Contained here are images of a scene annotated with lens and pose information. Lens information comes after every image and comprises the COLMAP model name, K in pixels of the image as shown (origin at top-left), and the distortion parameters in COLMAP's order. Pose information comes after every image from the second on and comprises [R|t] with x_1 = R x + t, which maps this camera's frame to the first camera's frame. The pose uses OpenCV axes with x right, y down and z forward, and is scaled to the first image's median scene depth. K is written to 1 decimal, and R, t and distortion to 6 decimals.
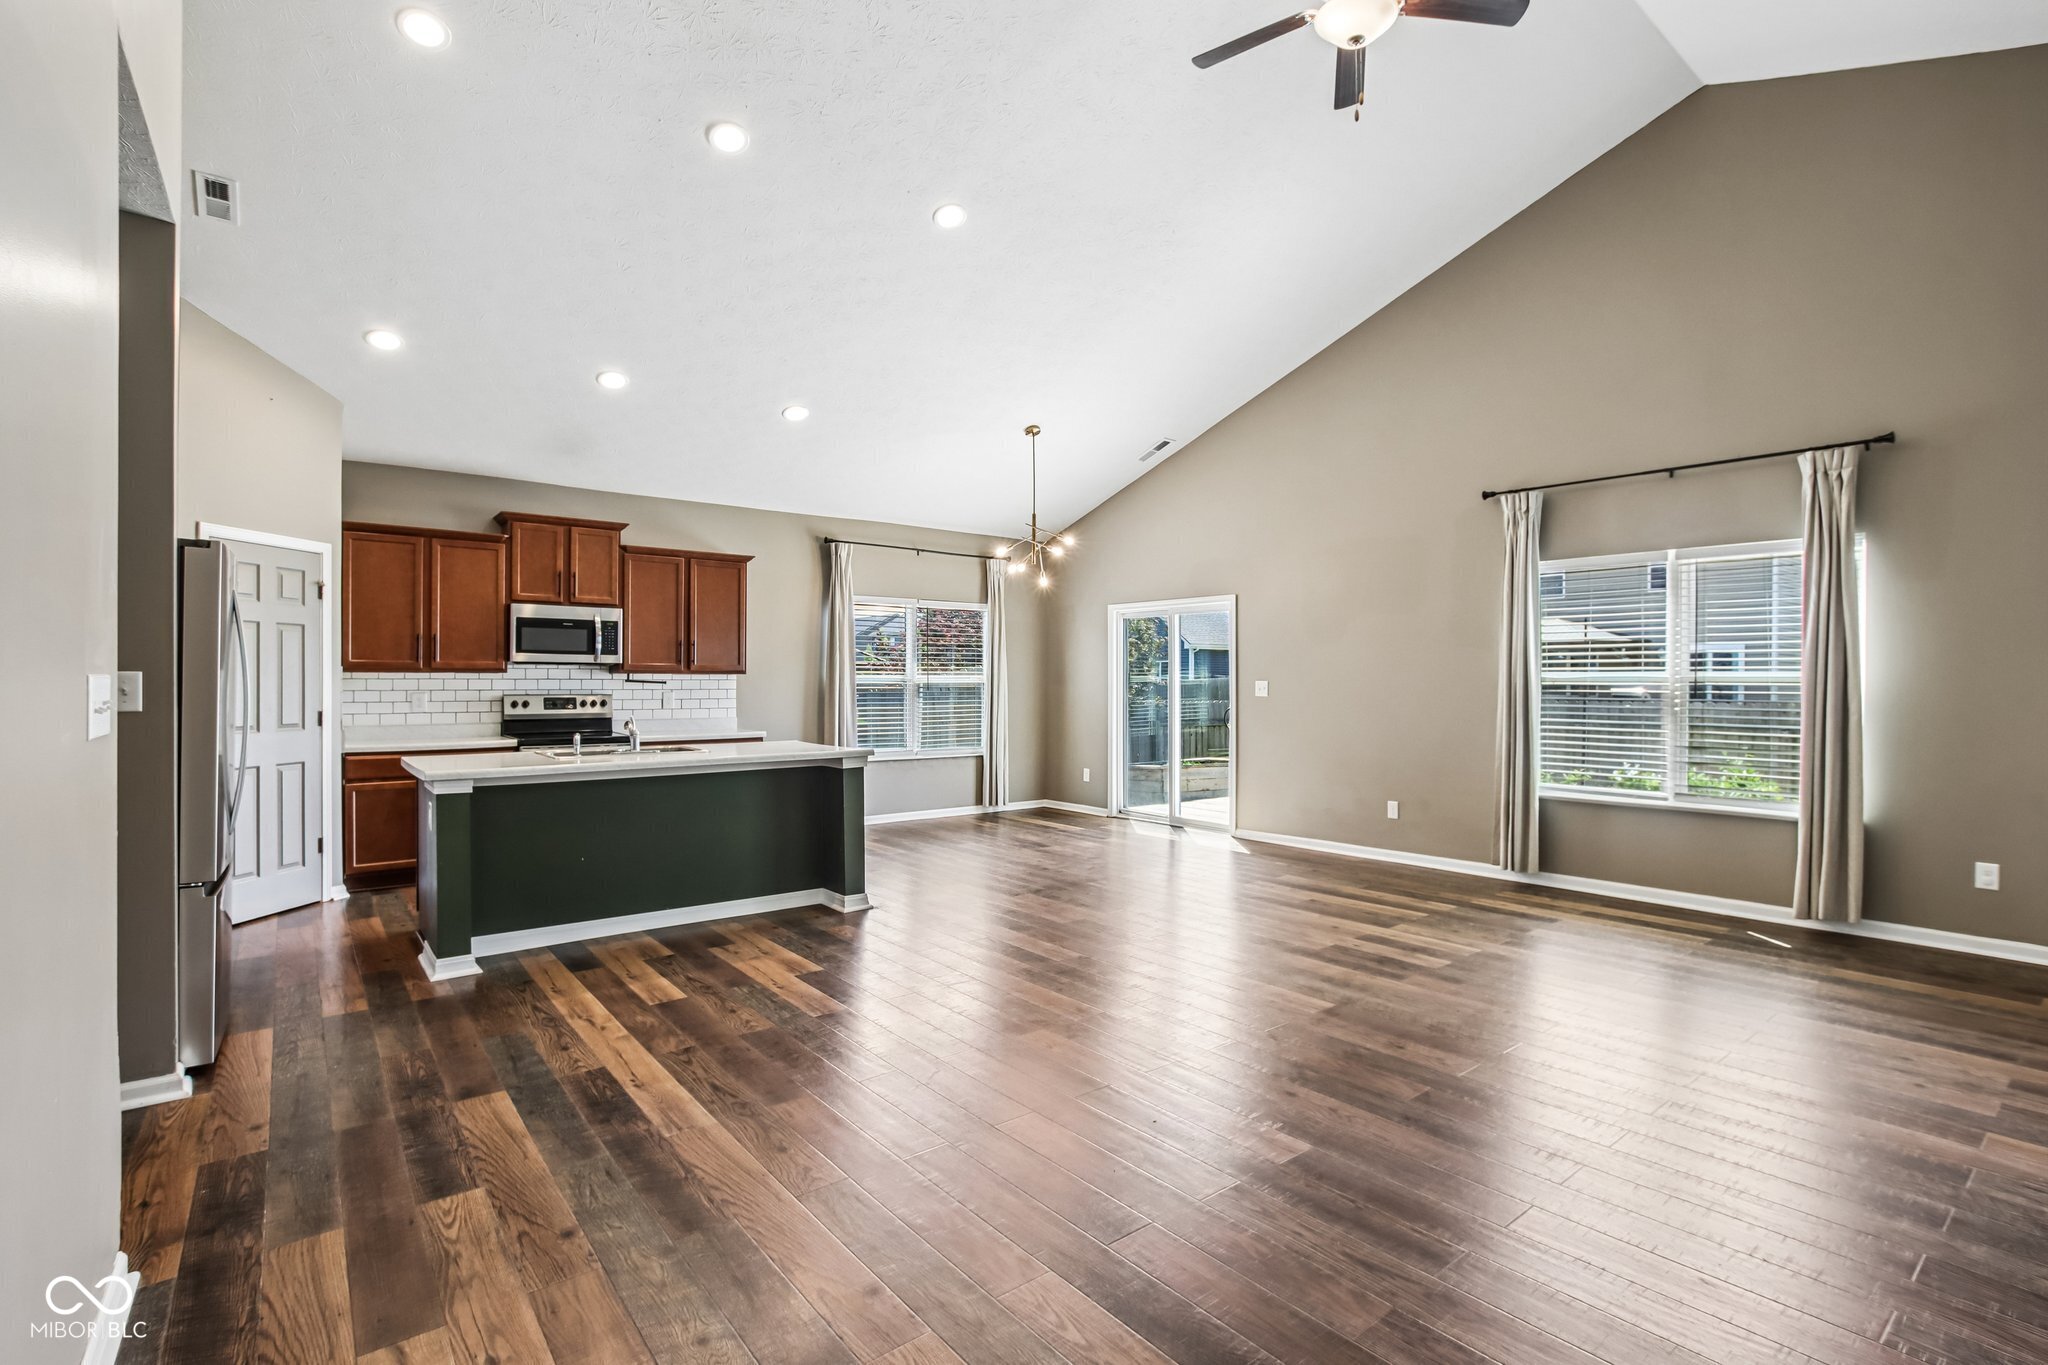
lens RADIAL K [[957.4, 0, 1024.8], [0, 957.4, 662.4], [0, 0, 1]] dist [-0.035834, 0.006783]
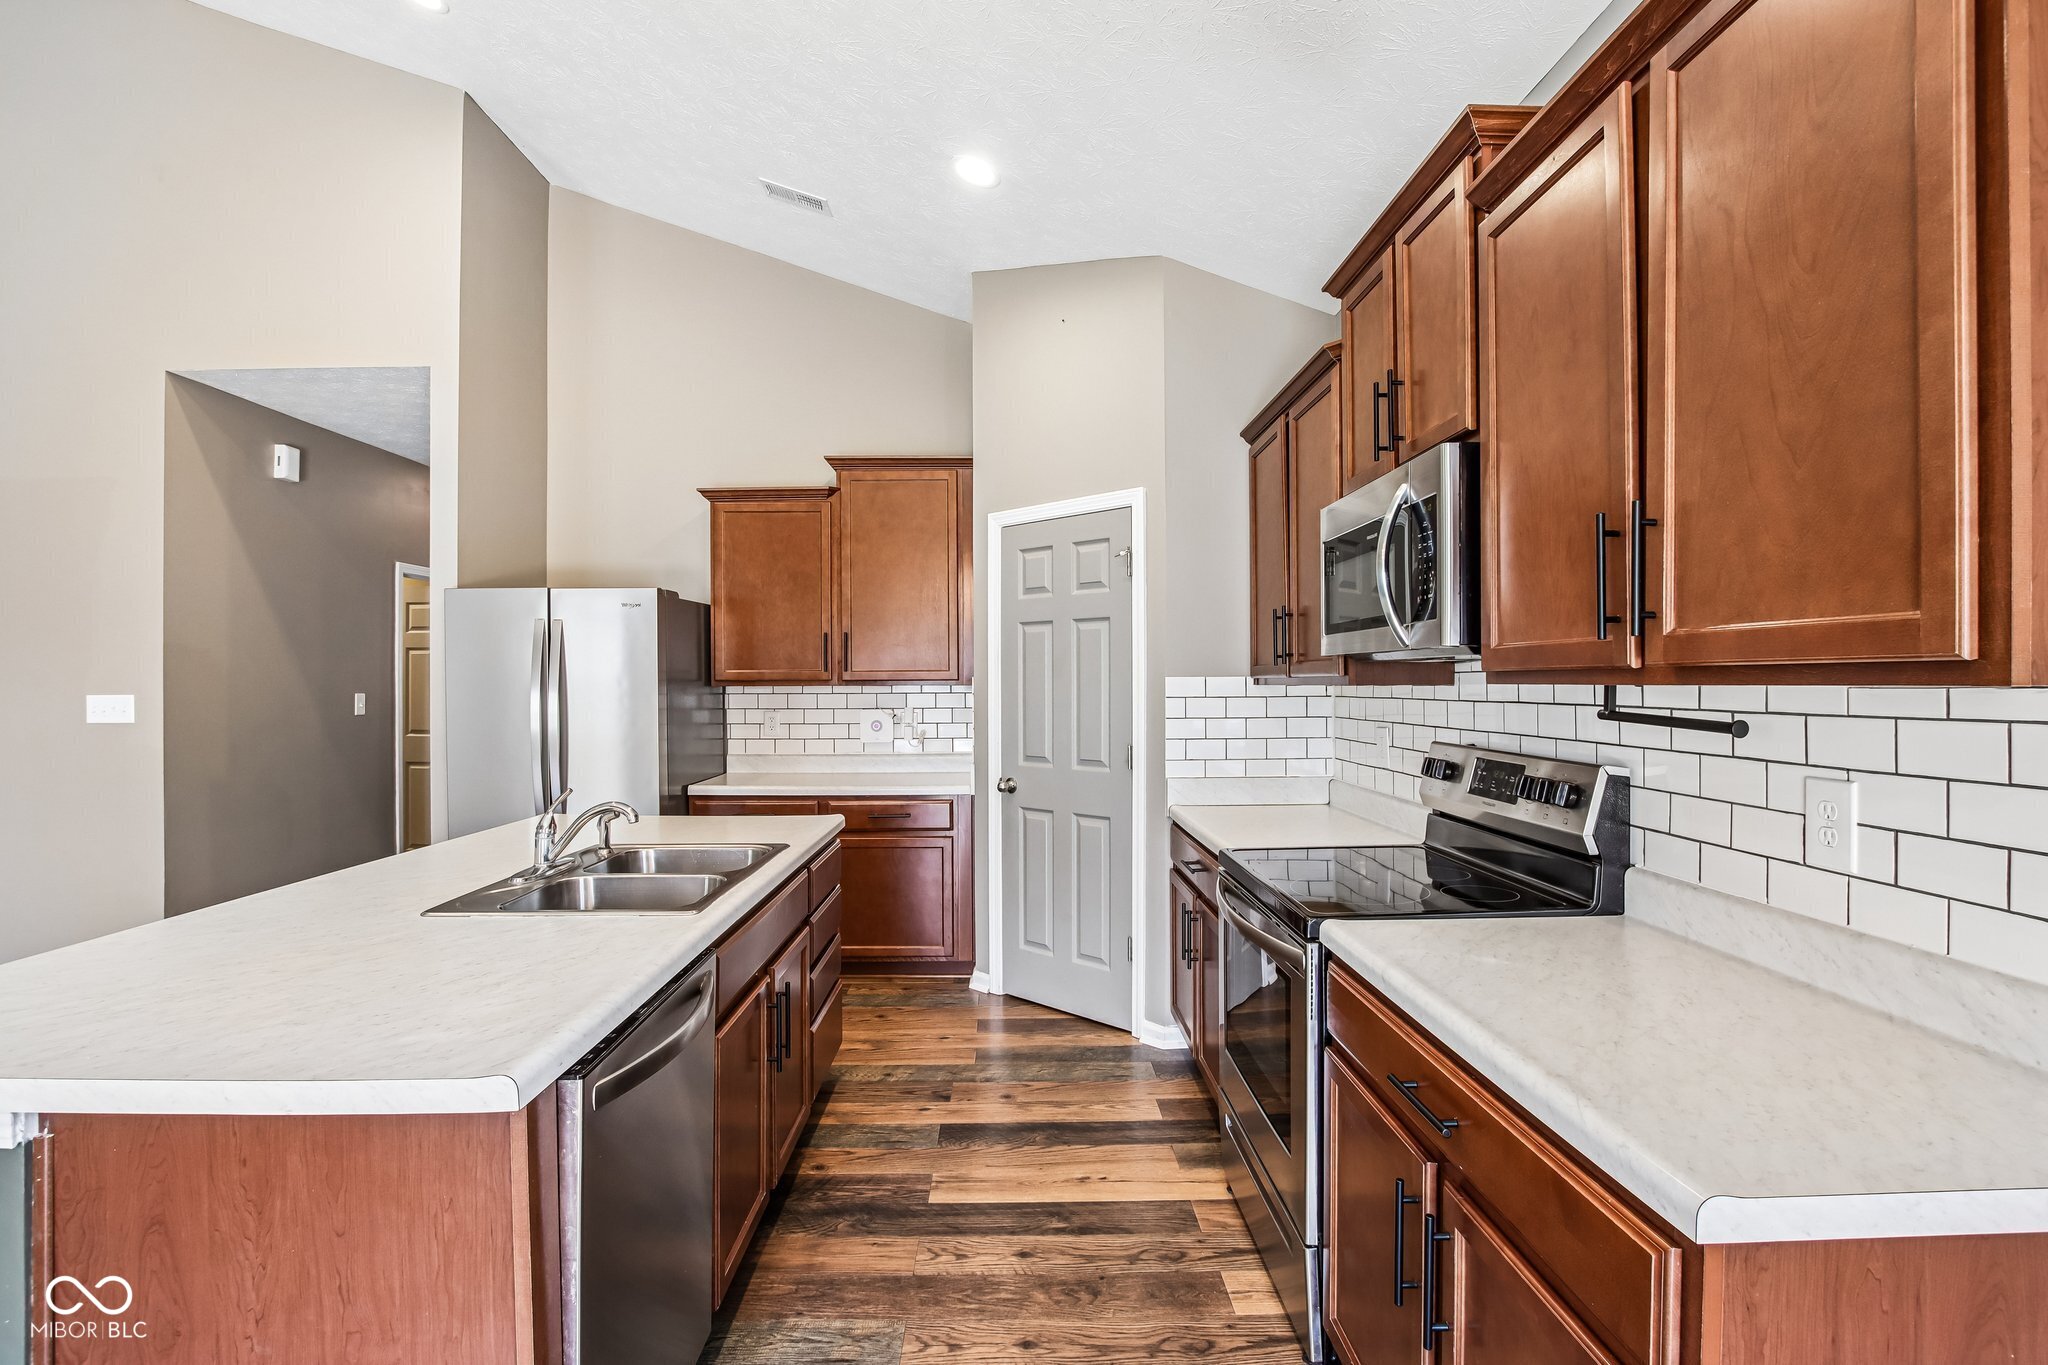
lens RADIAL K [[957.4, 0, 1006.9], [0, 957.4, 687.3], [0, 0, 1]] dist [-0.035834, 0.006783]
pose [[-0.611334, -0.001466, -0.791371, -0.169719], [0.013082, 0.999843, -0.011959, 0.016559], [0.791264, -0.017664, -0.611219, 1.267210]]
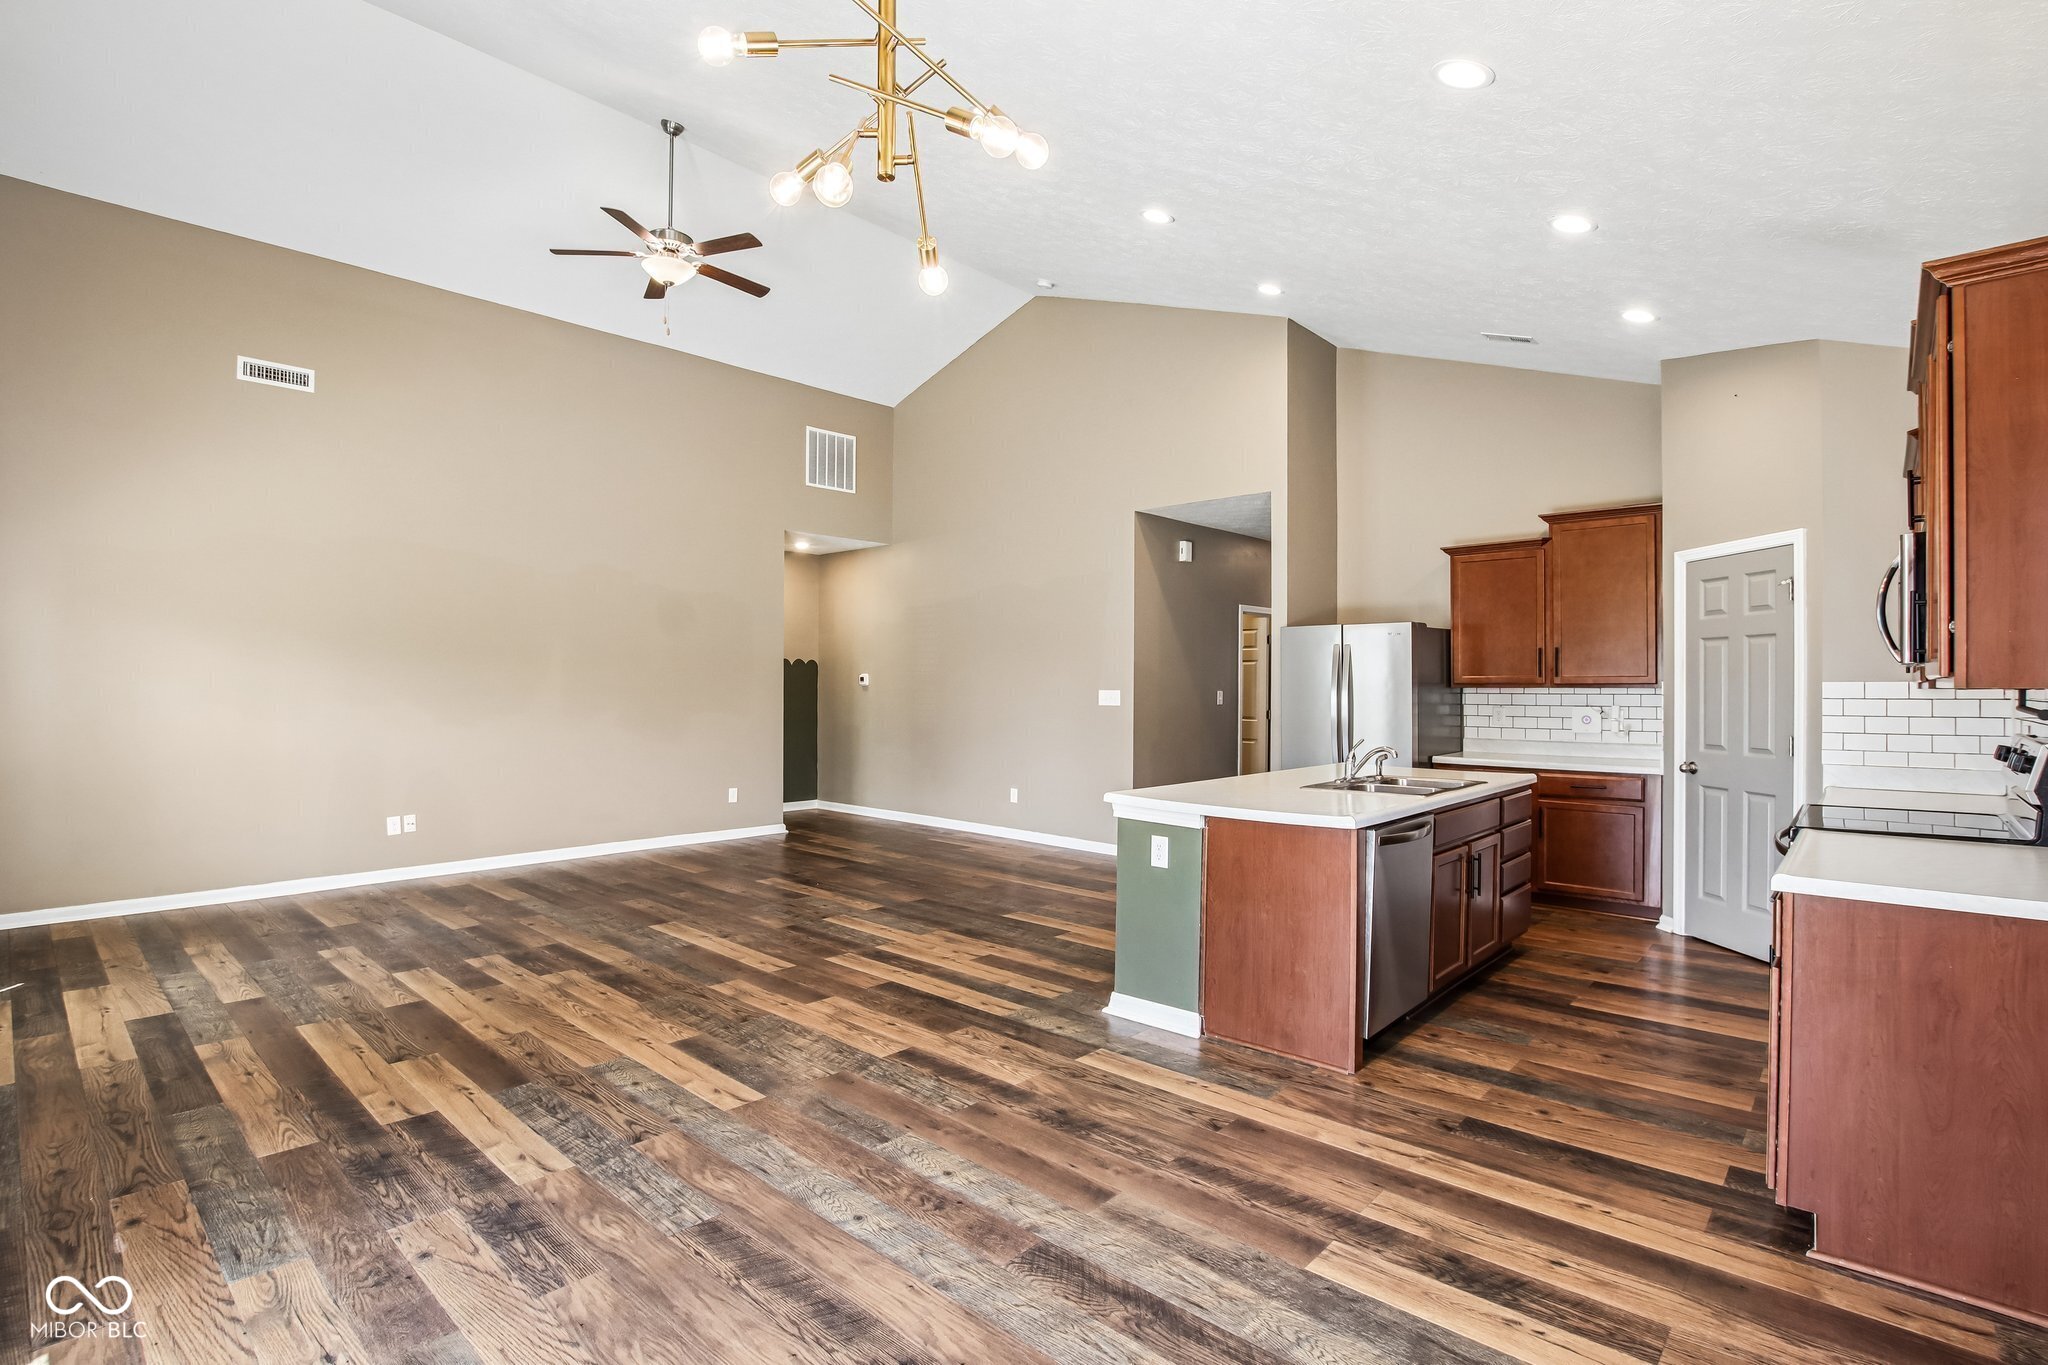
lens RADIAL K [[957.4, 0, 1045.1], [0, 957.4, 682.7], [0, 0, 1]] dist [-0.035834, 0.006783]
pose [[-0.982860, -0.010089, -0.184079, 0.015837], [-0.005792, 0.999698, -0.023867, 0.025957], [0.184264, -0.022391, -0.982622, 1.579704]]
